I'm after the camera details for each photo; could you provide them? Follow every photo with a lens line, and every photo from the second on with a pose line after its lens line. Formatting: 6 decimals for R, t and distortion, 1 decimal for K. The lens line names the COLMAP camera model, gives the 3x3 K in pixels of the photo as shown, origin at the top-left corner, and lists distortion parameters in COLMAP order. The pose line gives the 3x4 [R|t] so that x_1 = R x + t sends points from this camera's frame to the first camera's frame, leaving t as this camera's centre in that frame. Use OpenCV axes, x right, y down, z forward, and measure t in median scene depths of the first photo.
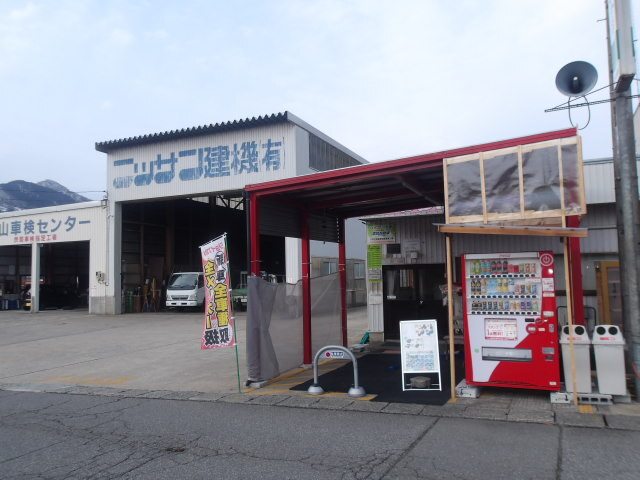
lens RADIAL K [[528.7, 0, 320.8], [0, 528.7, 239.1], [0, 0, 1]] dist [0.018157, -0.029520]
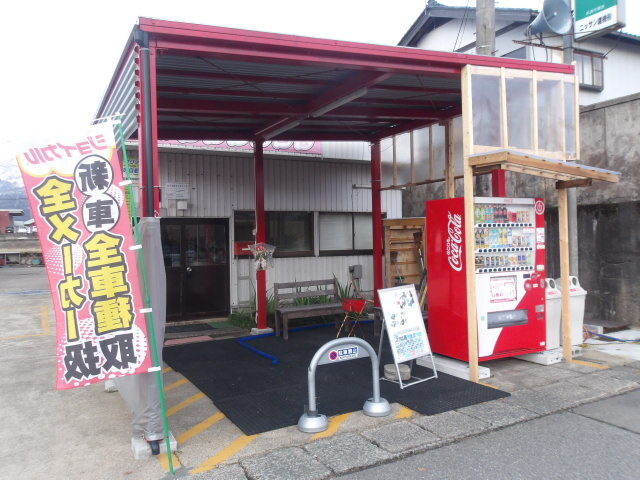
lens RADIAL K [[528.7, 0, 320.5], [0, 528.7, 242.0], [0, 0, 1]] dist [0.018157, -0.029520]
pose [[0.625866, 0.001389, 0.779929, -0.446431], [-0.048764, 0.998112, 0.037354, 0.073097], [-0.778404, -0.061411, 0.624752, 0.651343]]
